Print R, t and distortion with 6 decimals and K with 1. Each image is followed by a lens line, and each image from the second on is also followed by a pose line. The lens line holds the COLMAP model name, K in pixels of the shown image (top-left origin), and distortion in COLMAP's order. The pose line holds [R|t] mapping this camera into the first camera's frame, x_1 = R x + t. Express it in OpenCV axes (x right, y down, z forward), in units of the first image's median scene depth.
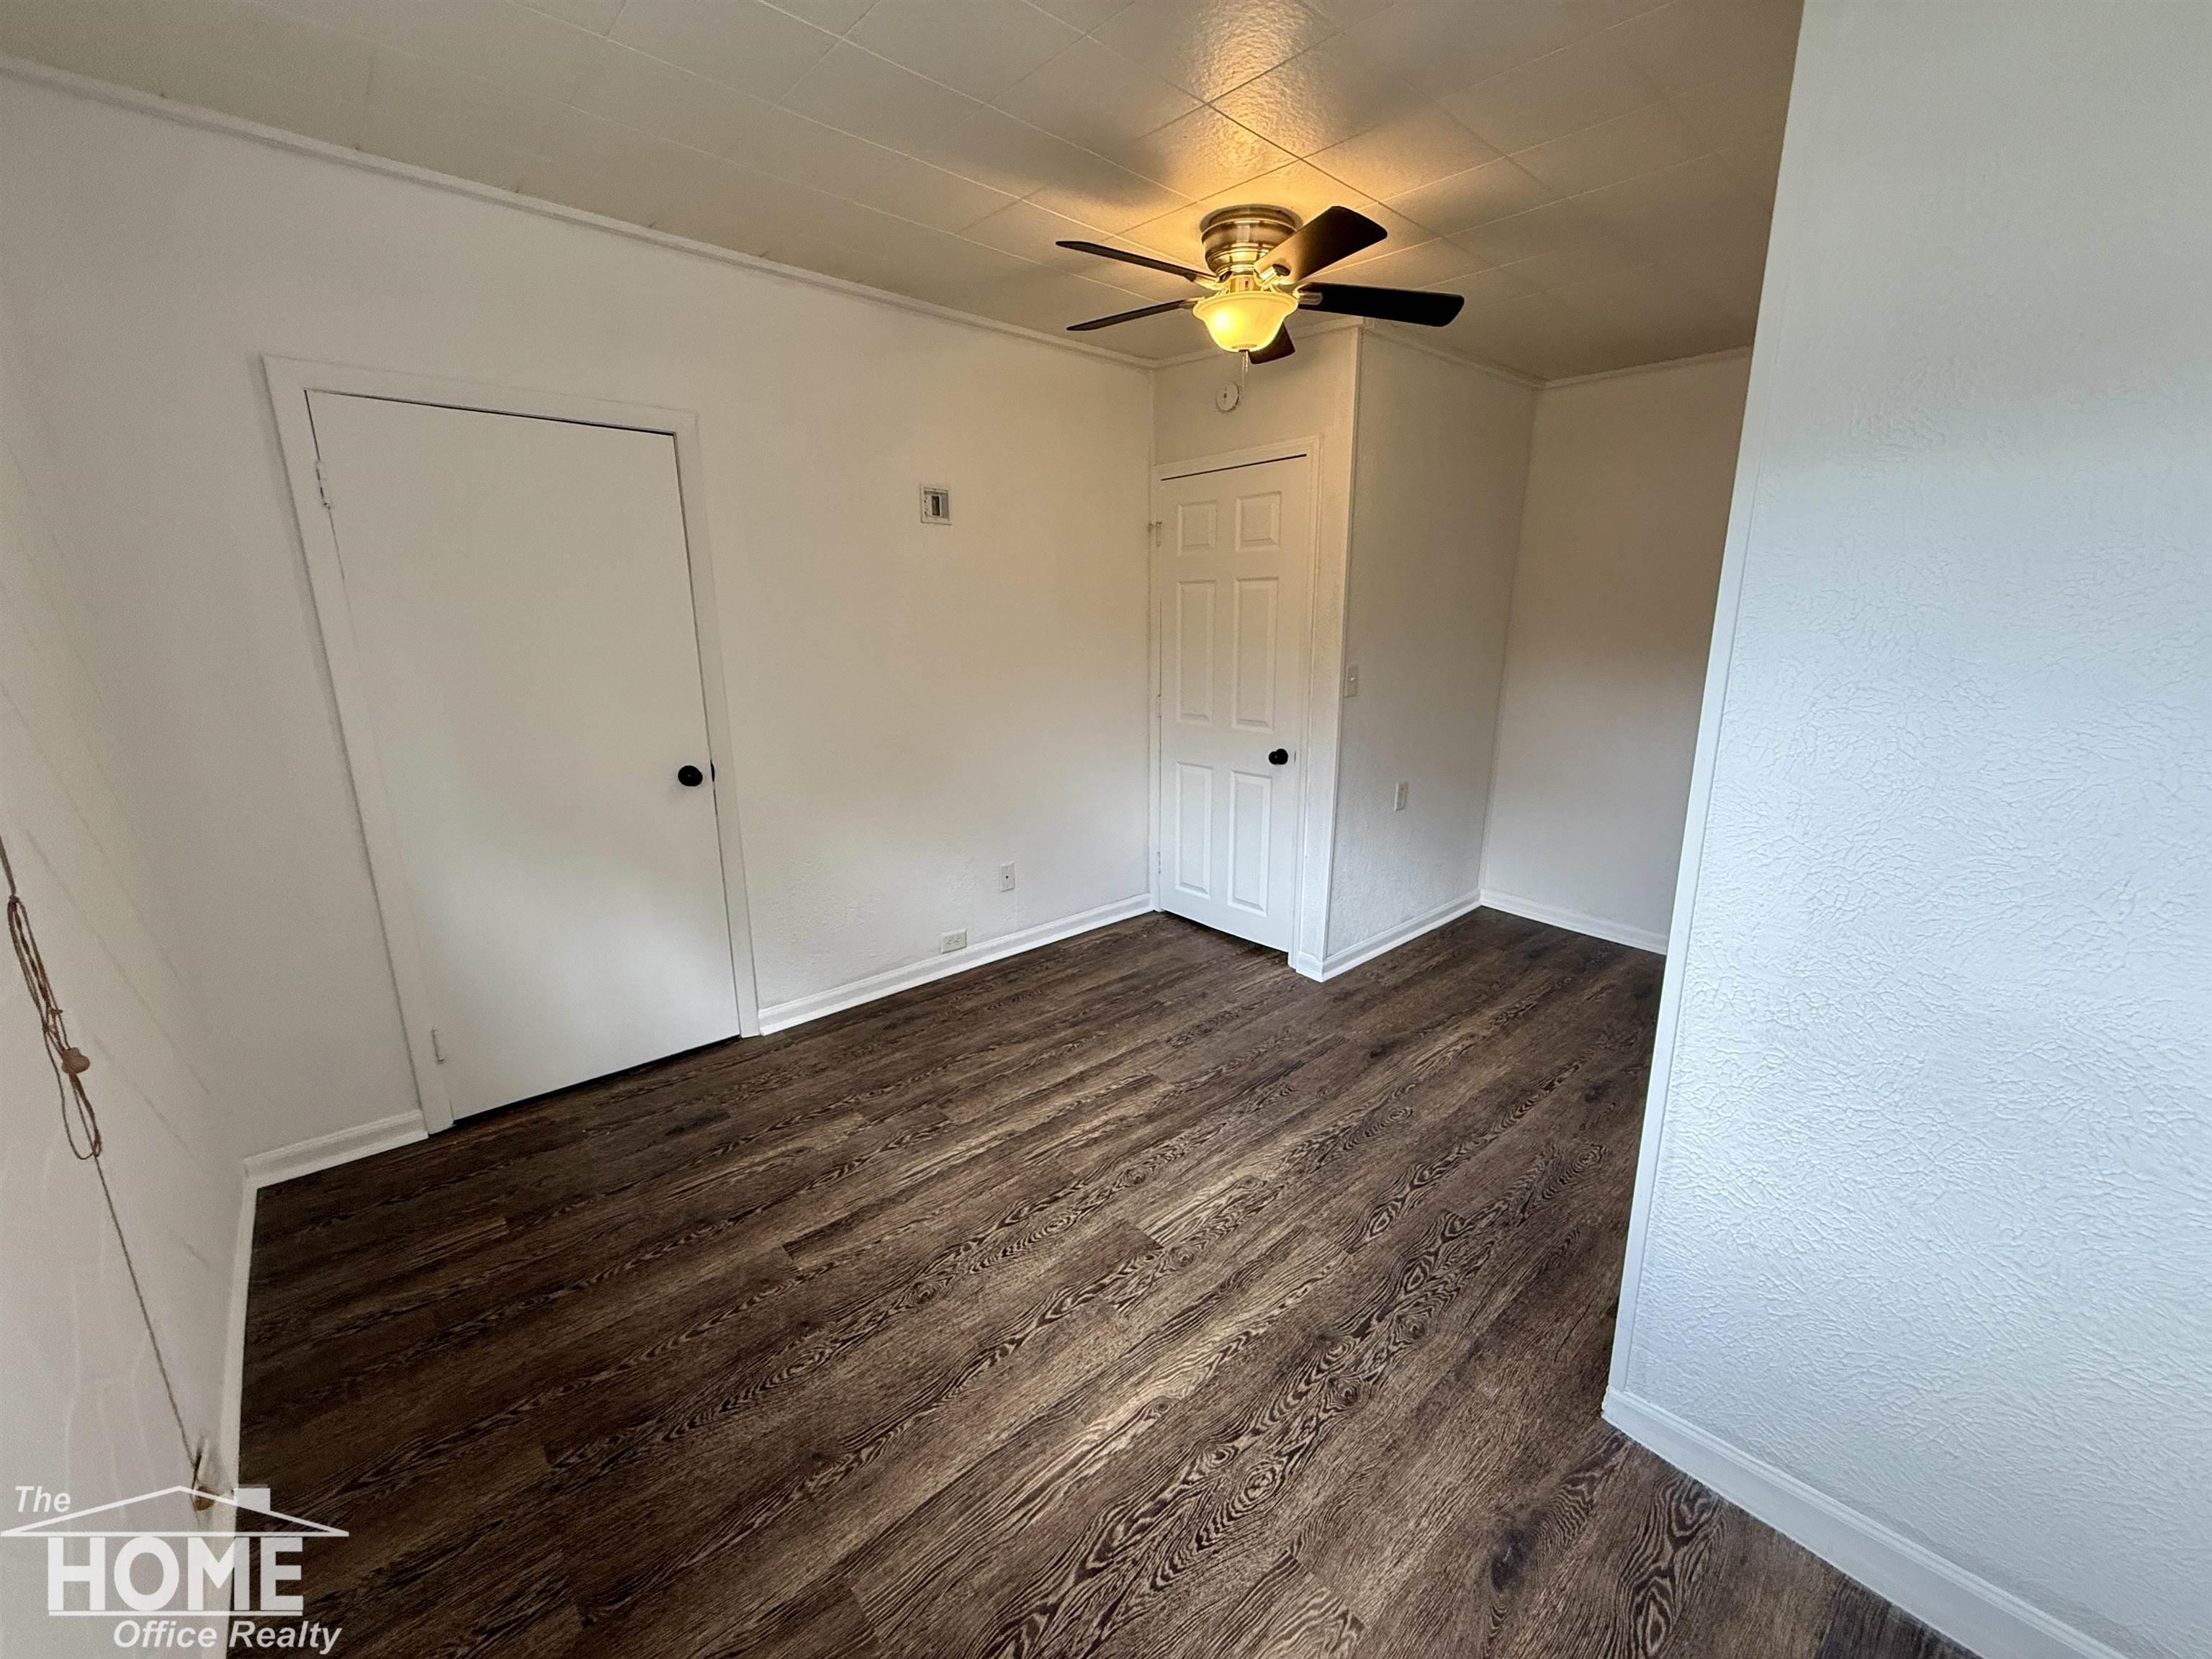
lens RADIAL K [[881.4, 0, 1135.5], [0, 881.4, 832.7], [0, 0, 1]] dist [0.001167, -0.000452]
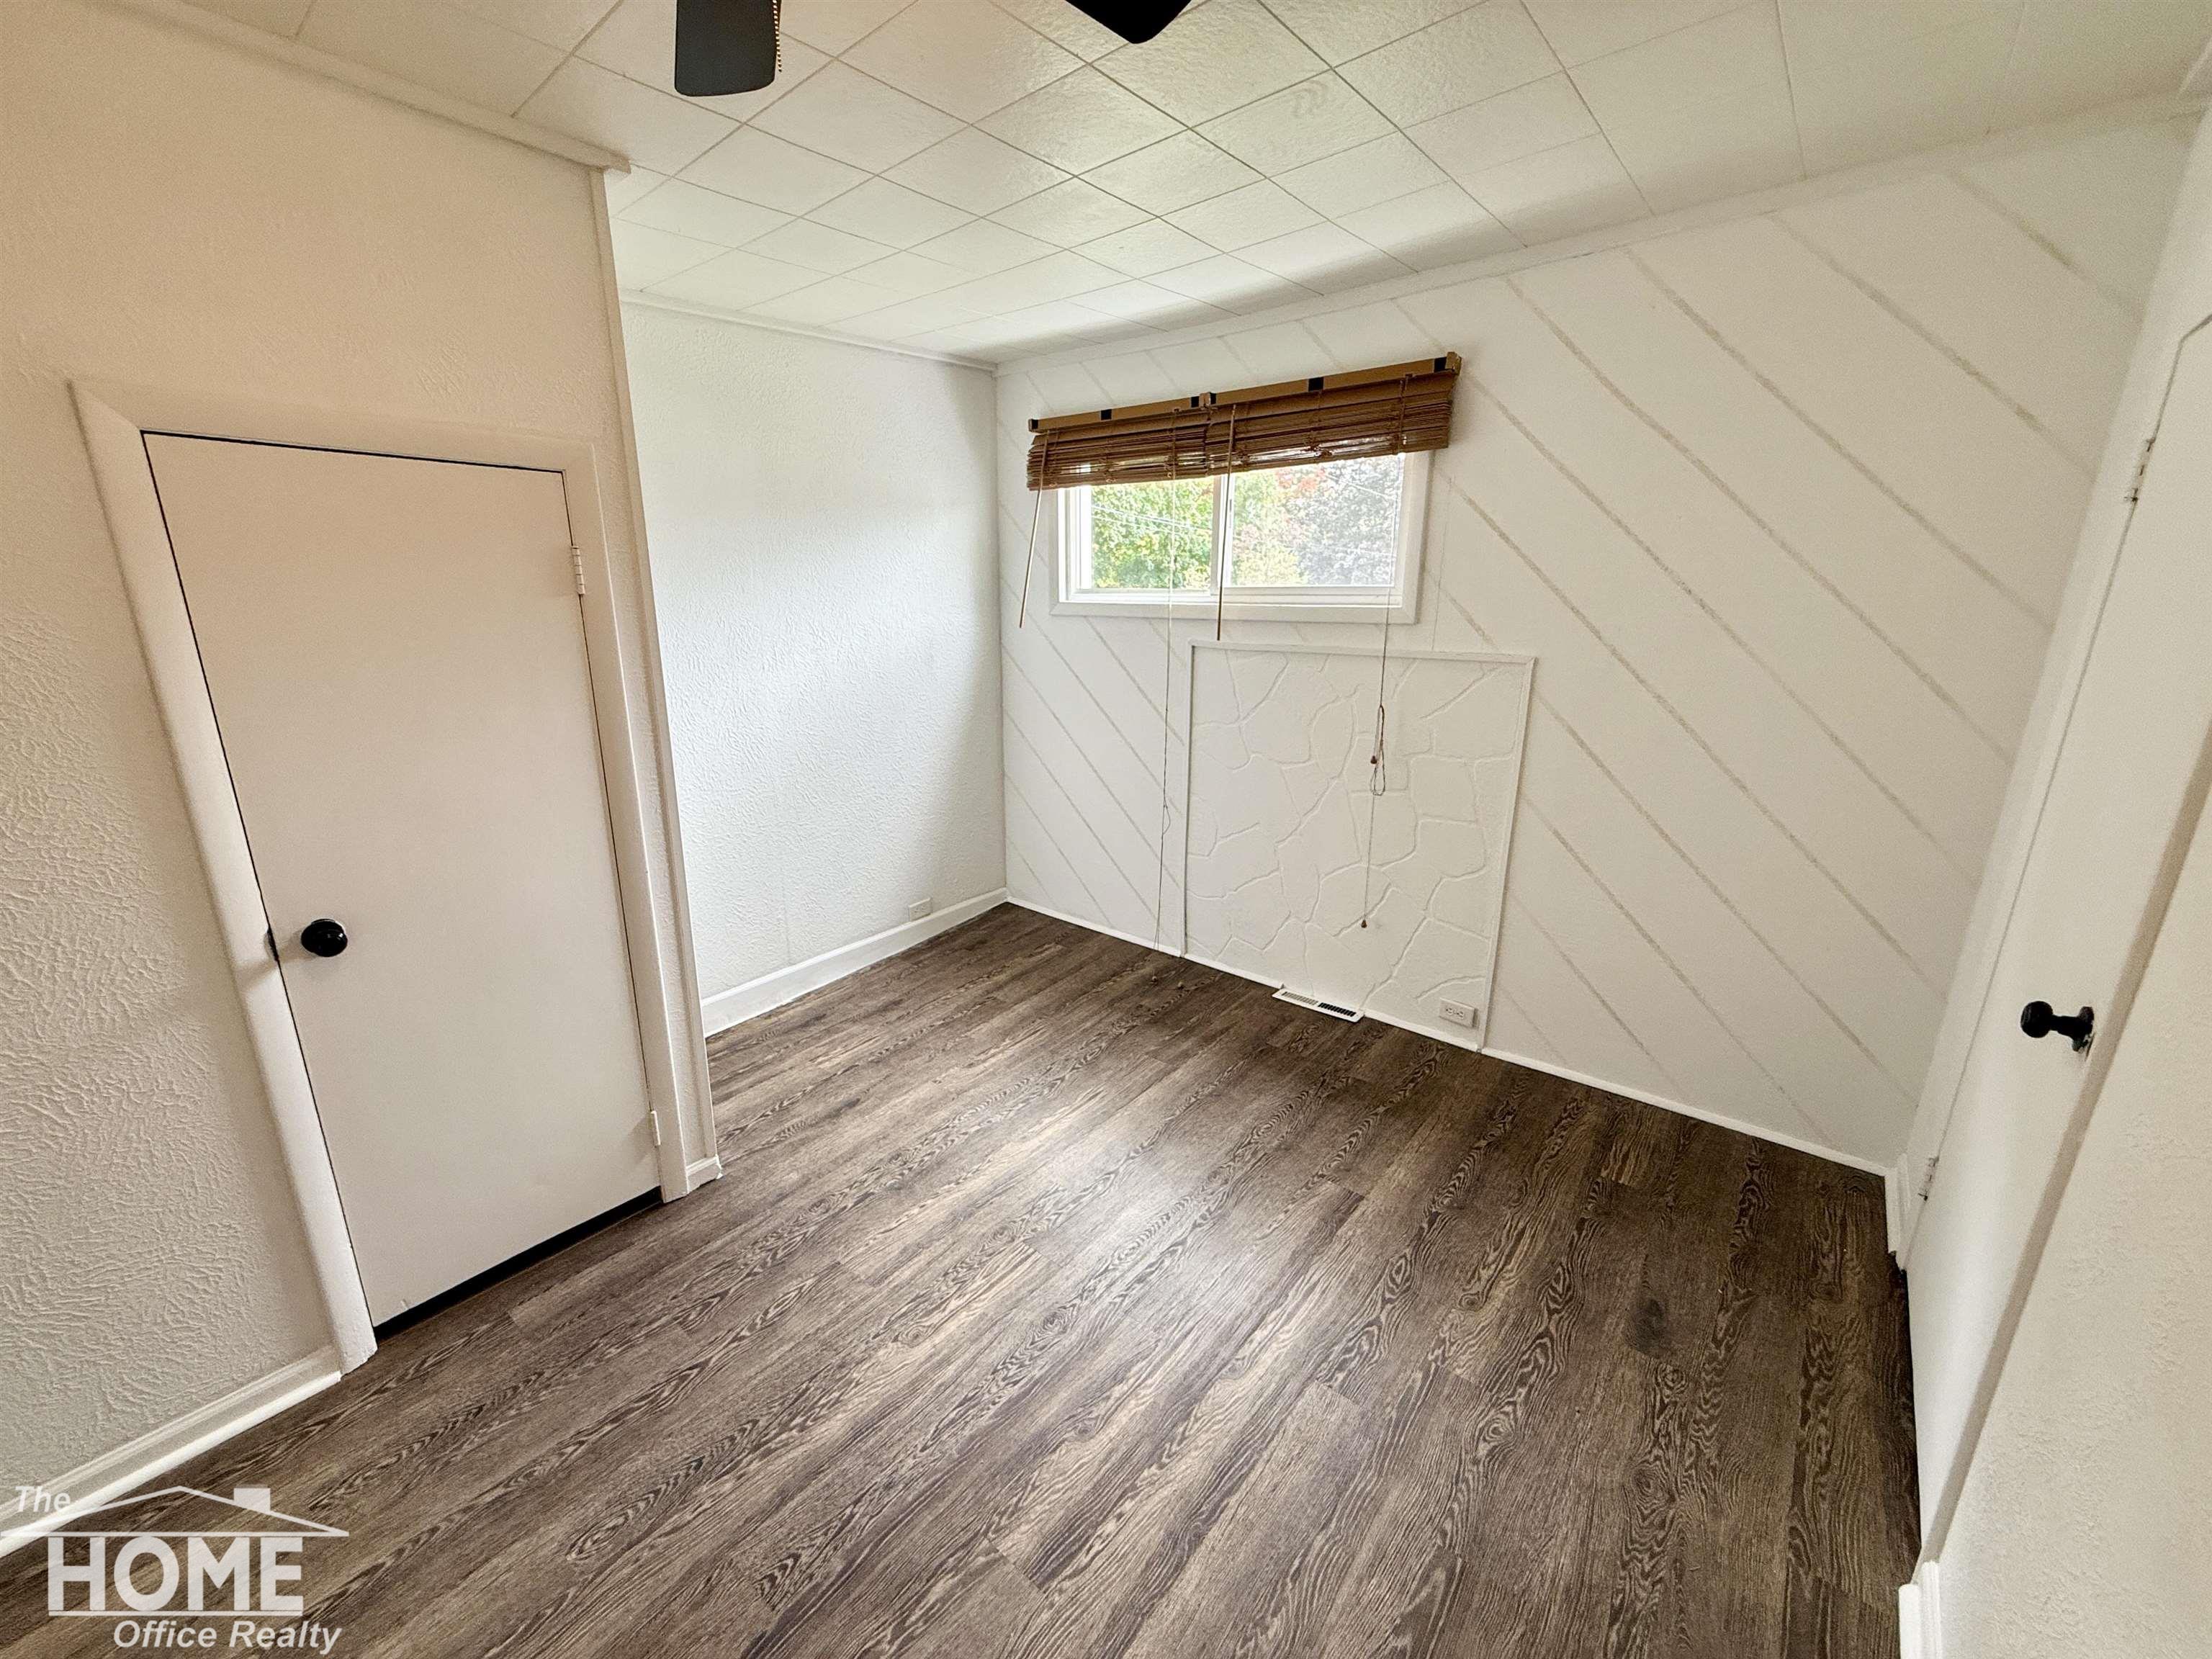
lens RADIAL K [[881.4, 0, 1135.5], [0, 881.4, 832.7], [0, 0, 1]] dist [0.001167, -0.000452]
pose [[-0.989033, 0.037435, -0.142870, 0.027625], [-0.037992, 0.870306, 0.491043, -0.434668], [0.142723, 0.491086, -0.859340, 1.555658]]
